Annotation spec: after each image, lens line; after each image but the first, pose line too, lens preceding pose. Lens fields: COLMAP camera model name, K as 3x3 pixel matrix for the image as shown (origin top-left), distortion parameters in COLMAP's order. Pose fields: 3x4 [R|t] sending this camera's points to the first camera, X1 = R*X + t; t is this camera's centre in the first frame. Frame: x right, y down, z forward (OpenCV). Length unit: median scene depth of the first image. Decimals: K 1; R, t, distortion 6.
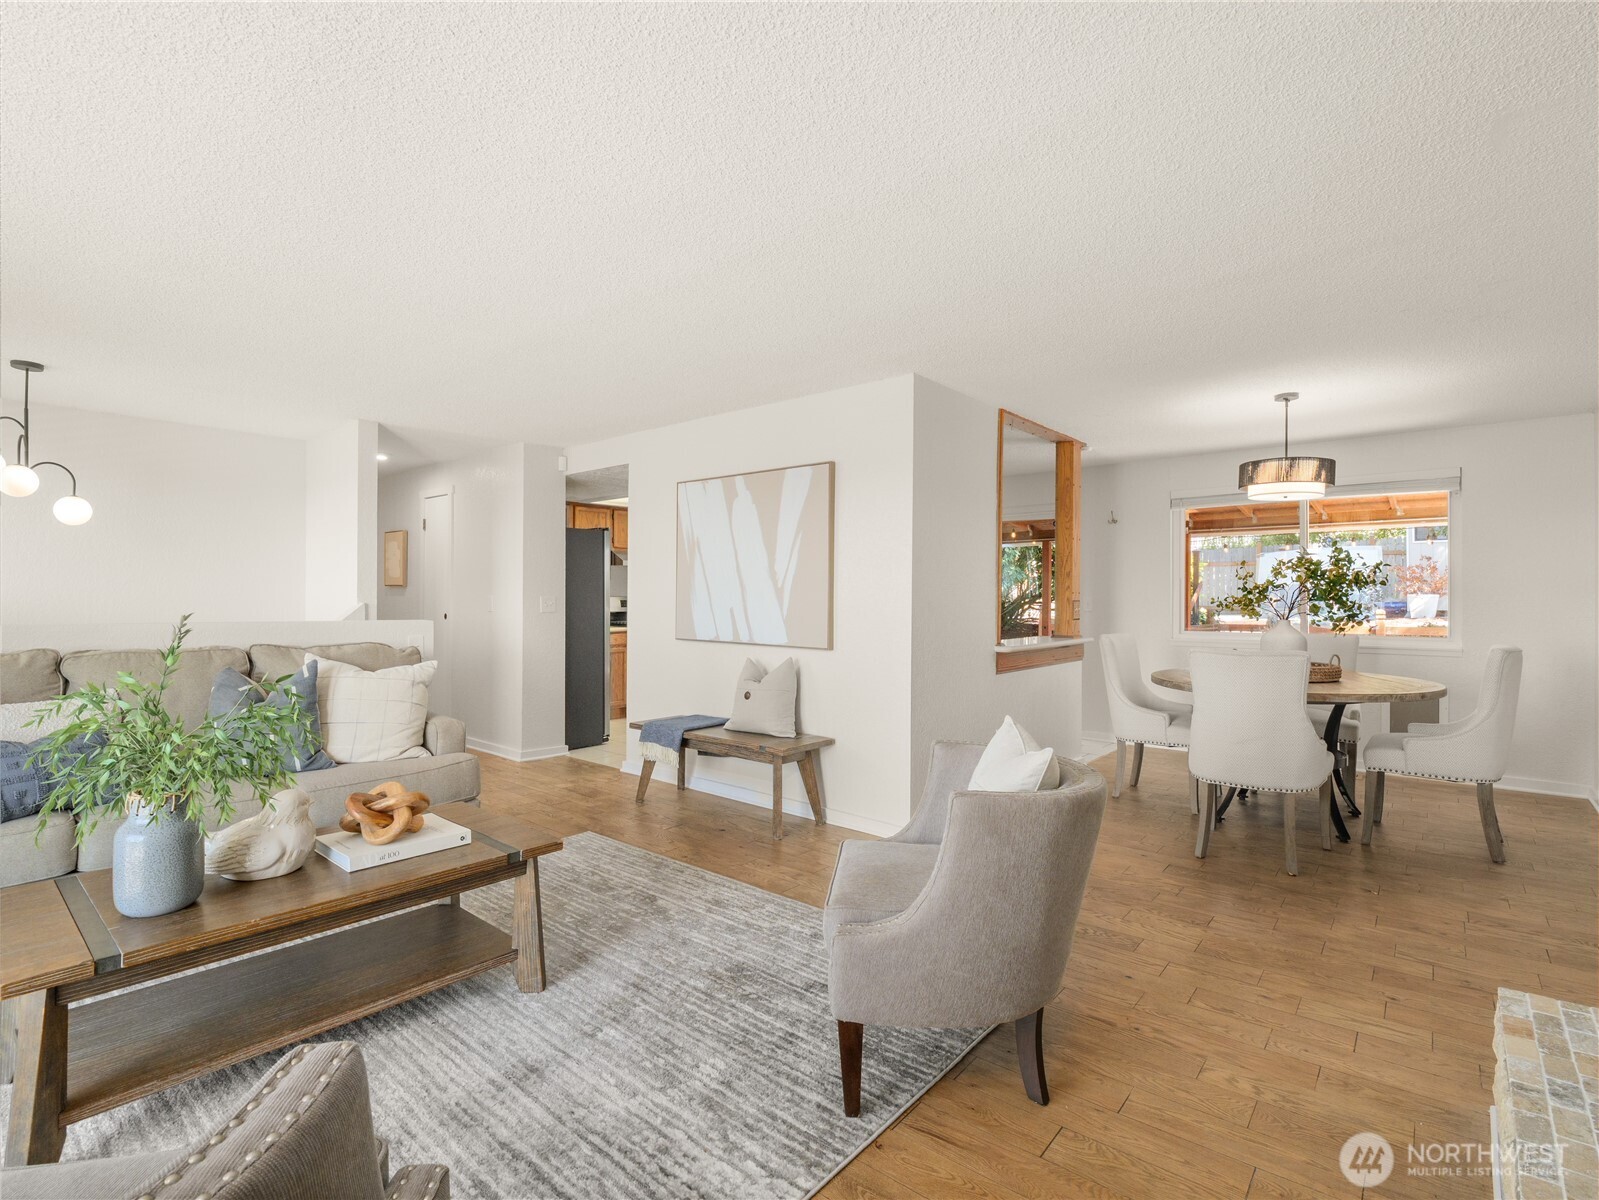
lens RADIAL K [[766.5, 0, 820.1], [0, 766.5, 611.6], [0, 0, 1]] dist [-0.007555, -0.000477]
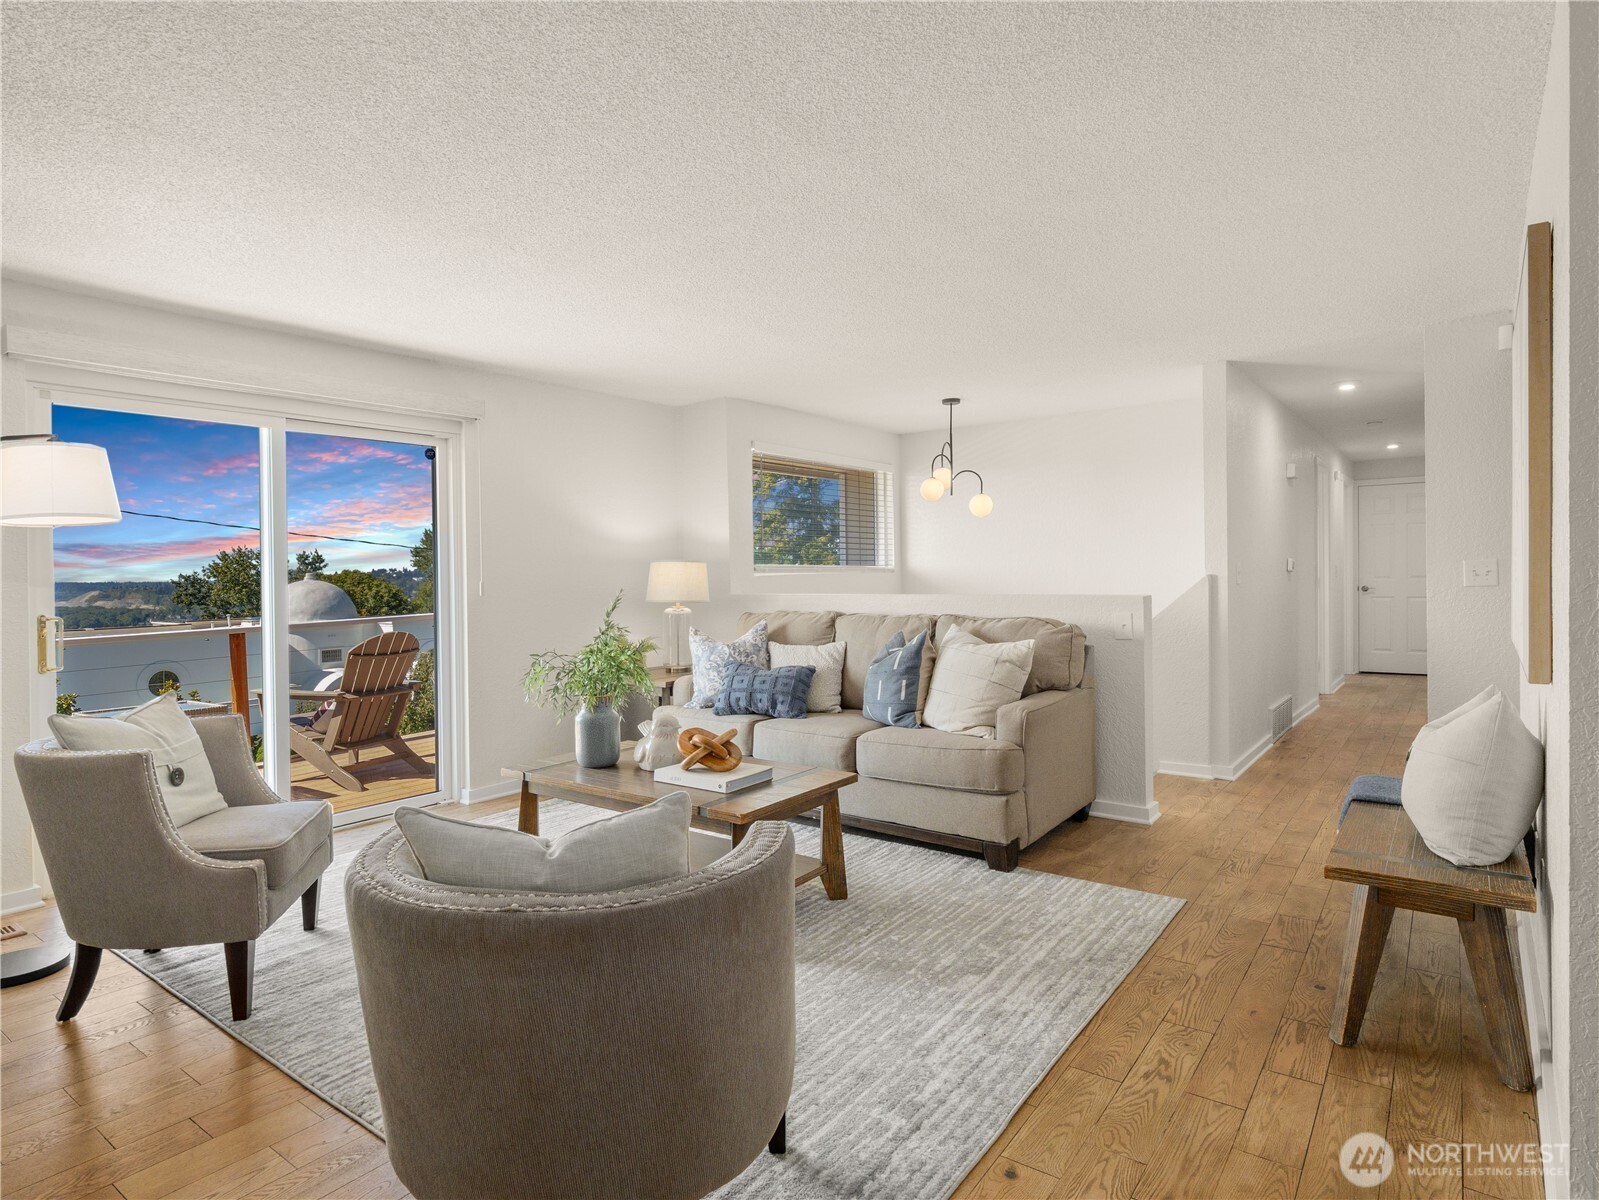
lens RADIAL K [[910.3, 0, 808.9], [0, 910.3, 592.8], [0, 0, 1]] dist [0.005150, -0.000736]
pose [[0.042857, 0.009839, -0.999033, 0.463929], [0.000922, 0.999951, 0.009887, -0.001752], [0.999081, -0.001344, 0.042846, 0.562517]]
